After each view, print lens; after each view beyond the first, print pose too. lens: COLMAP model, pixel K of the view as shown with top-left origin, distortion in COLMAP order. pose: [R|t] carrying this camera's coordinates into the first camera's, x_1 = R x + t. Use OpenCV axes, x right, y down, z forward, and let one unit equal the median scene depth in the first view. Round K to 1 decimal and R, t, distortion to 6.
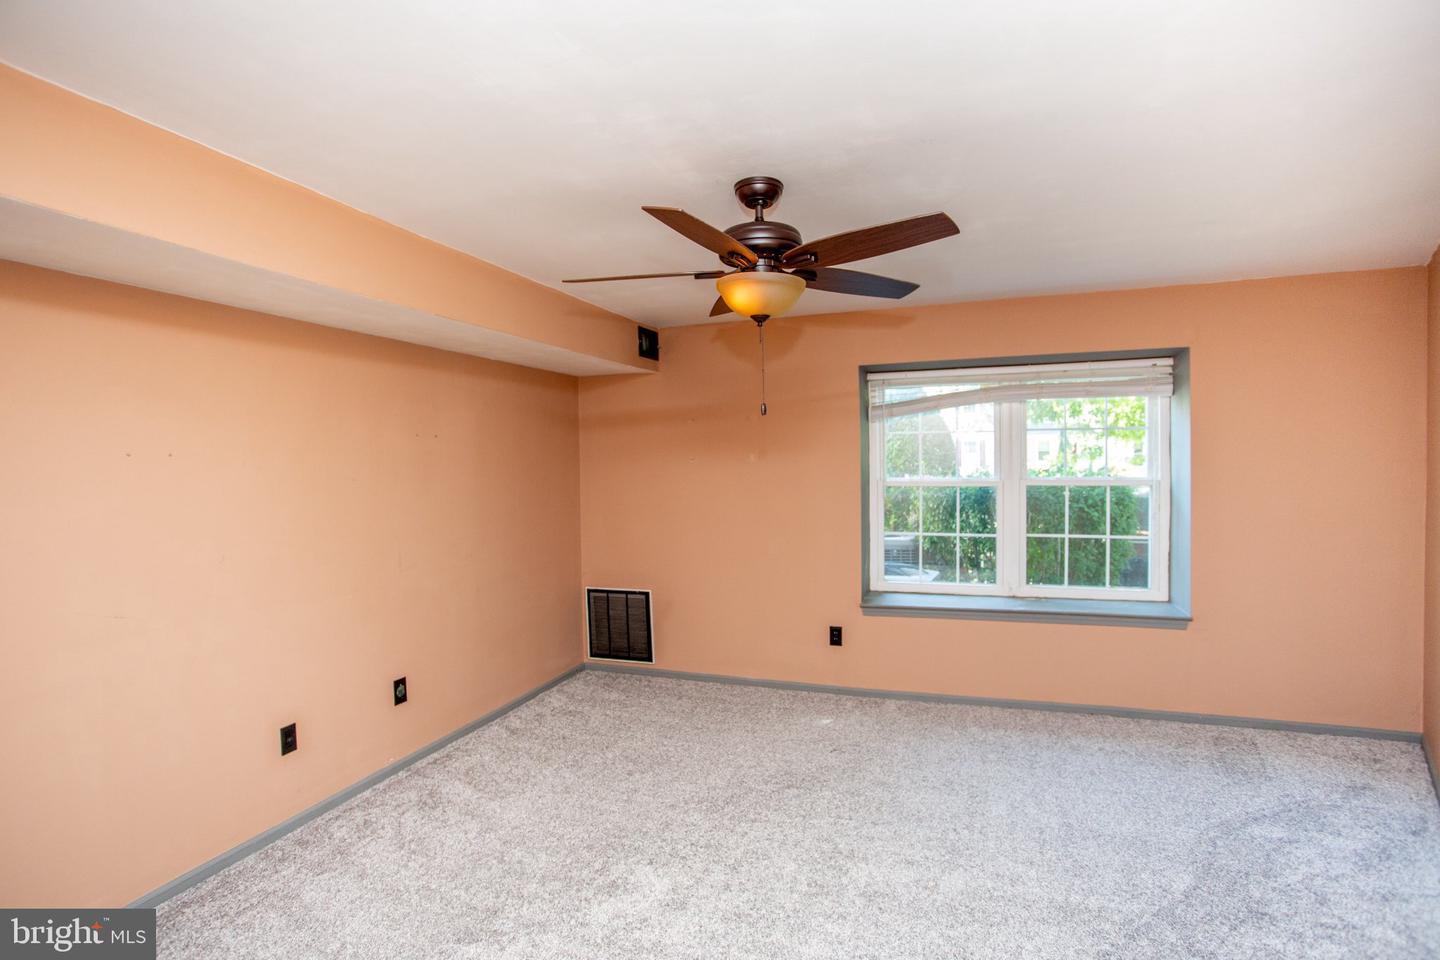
lens RADIAL K [[702.9, 0, 710.3], [0, 702.9, 474.5], [0, 0, 1]] dist [-0.079476, 0.032779]
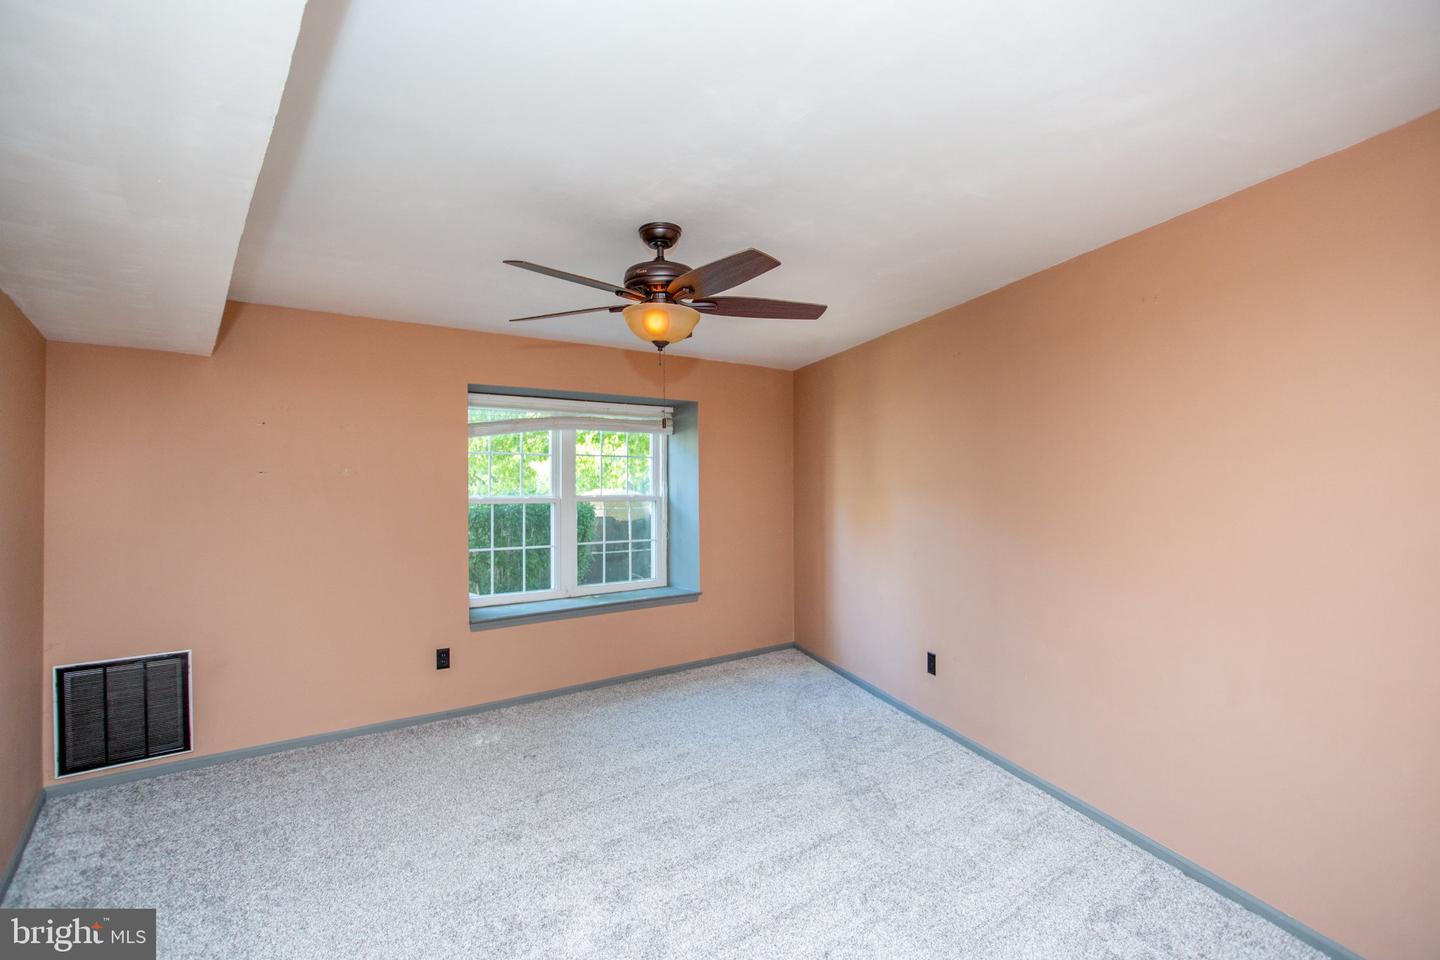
lens RADIAL K [[702.9, 0, 710.3], [0, 702.9, 474.5], [0, 0, 1]] dist [-0.079476, 0.032779]
pose [[0.519267, 0.025496, 0.854232, -0.452568], [0.013086, 0.999200, -0.037778, 0.017456], [-0.854512, 0.030795, 0.518518, 0.180789]]
